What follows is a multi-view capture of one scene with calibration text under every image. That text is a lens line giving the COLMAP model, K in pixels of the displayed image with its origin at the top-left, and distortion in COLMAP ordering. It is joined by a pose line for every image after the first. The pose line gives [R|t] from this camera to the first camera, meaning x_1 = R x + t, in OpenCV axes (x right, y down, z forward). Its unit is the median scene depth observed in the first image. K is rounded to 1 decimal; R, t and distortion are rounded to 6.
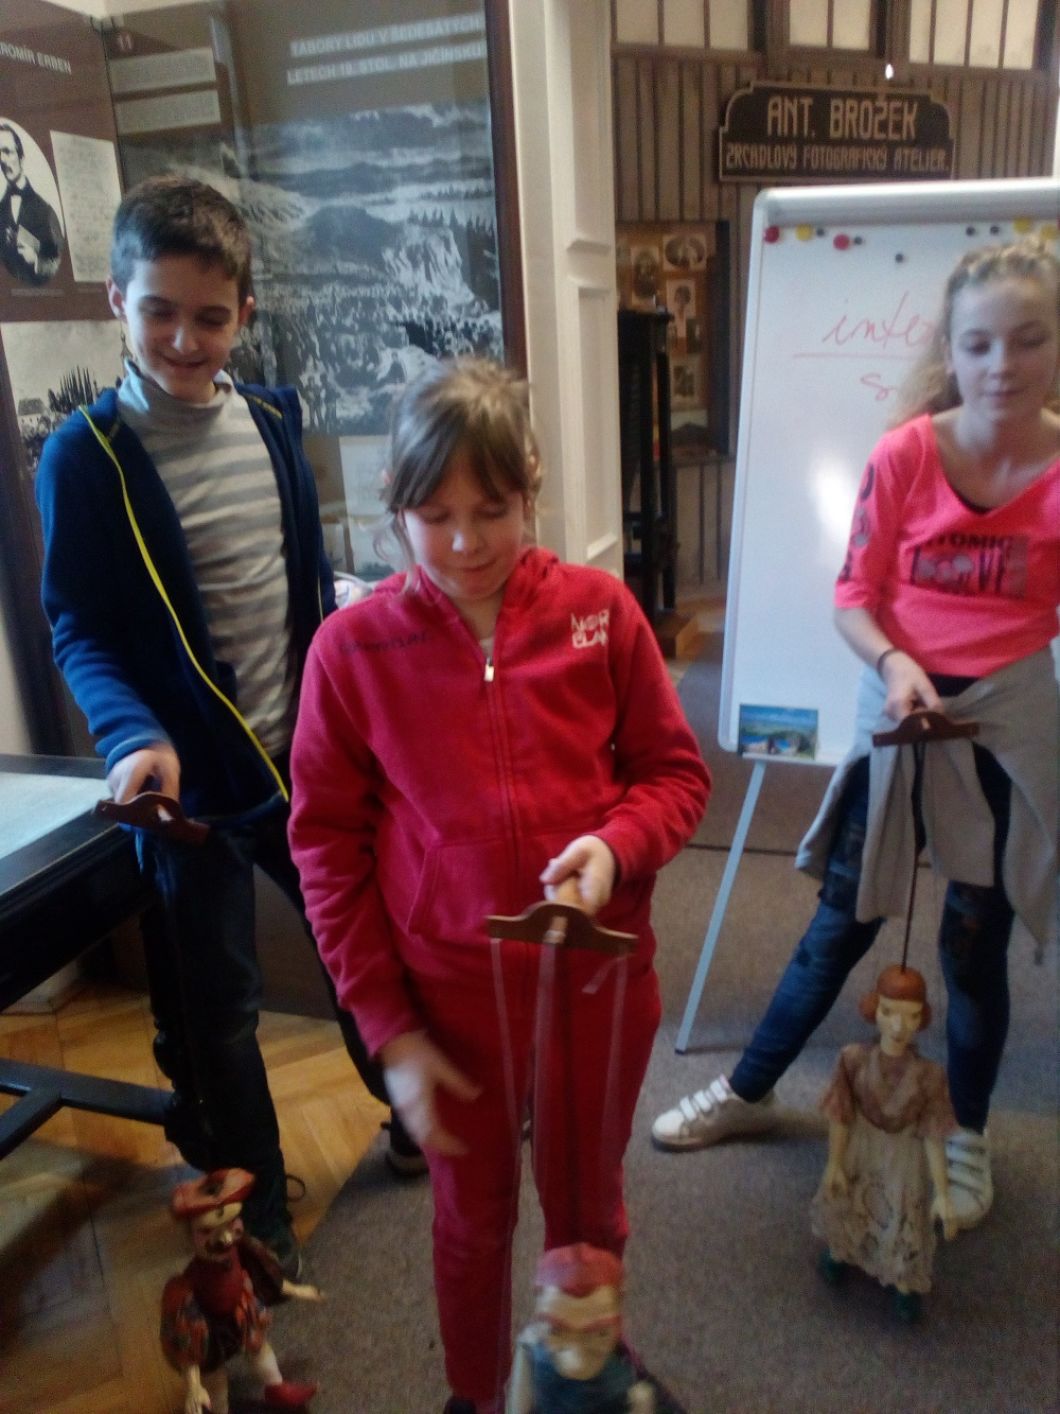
lens RADIAL K [[1194.0, 0, 520.1], [0, 1194.0, 722.1], [0, 0, 1]] dist [-0.020585, -0.001324]
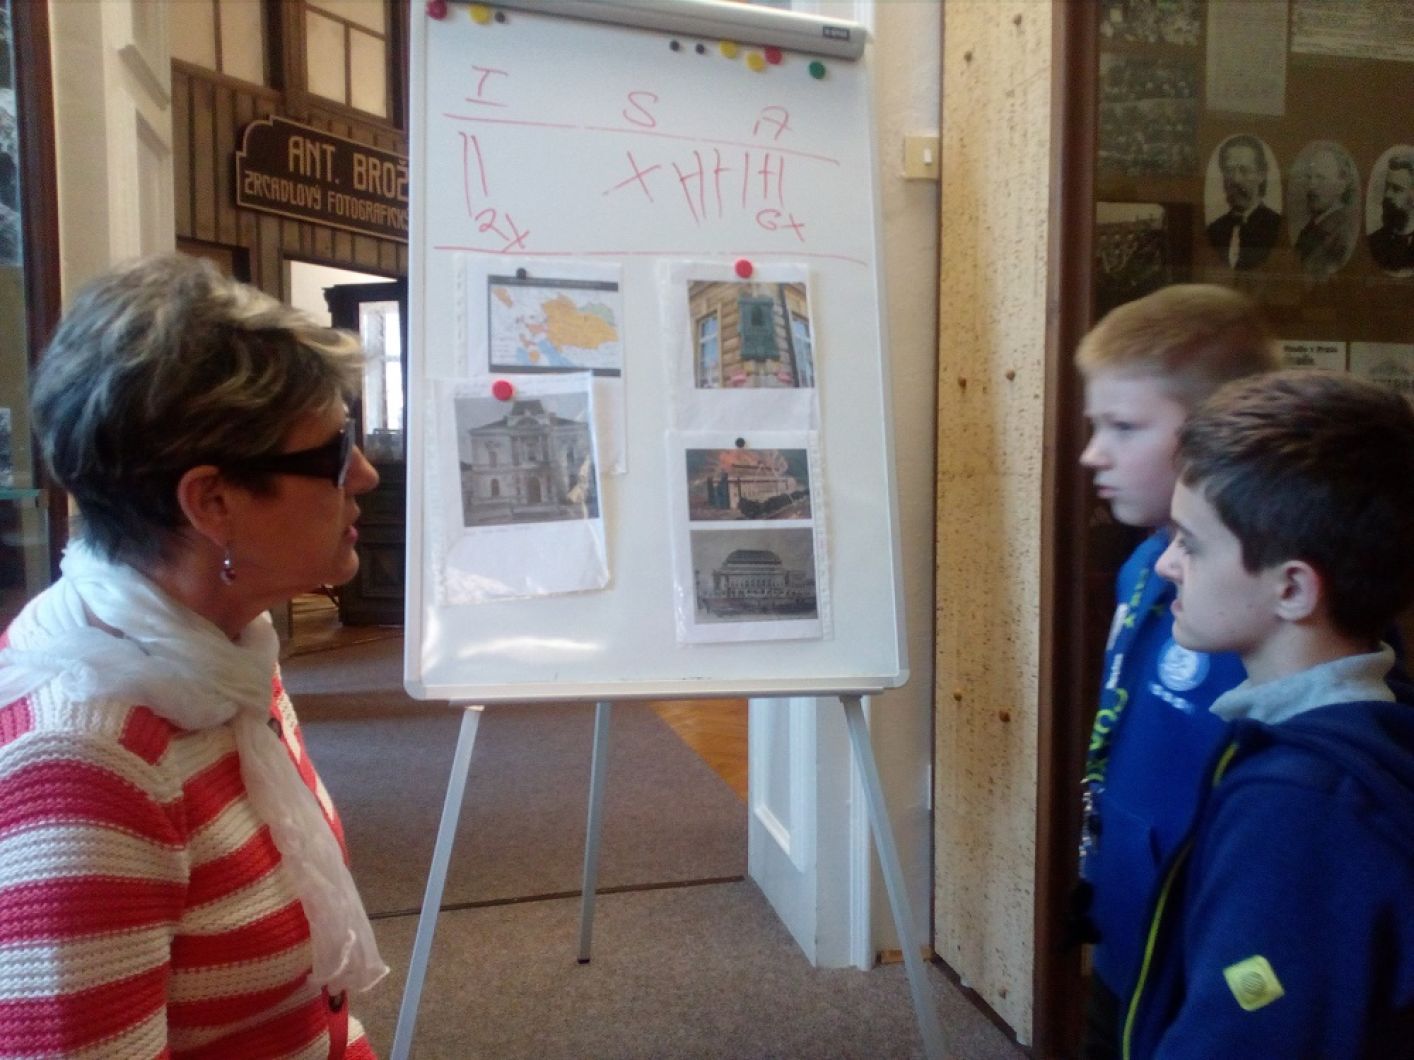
lens RADIAL K [[1194.0, 0, 709.6], [0, 1194.0, 533.7], [0, 0, 1]] dist [-0.020585, -0.001324]
pose [[0.836101, 0.019464, 0.548231, -0.021930], [0.135034, 0.961318, -0.240069, 0.048456], [-0.531697, 0.274752, 0.801130, 0.153555]]
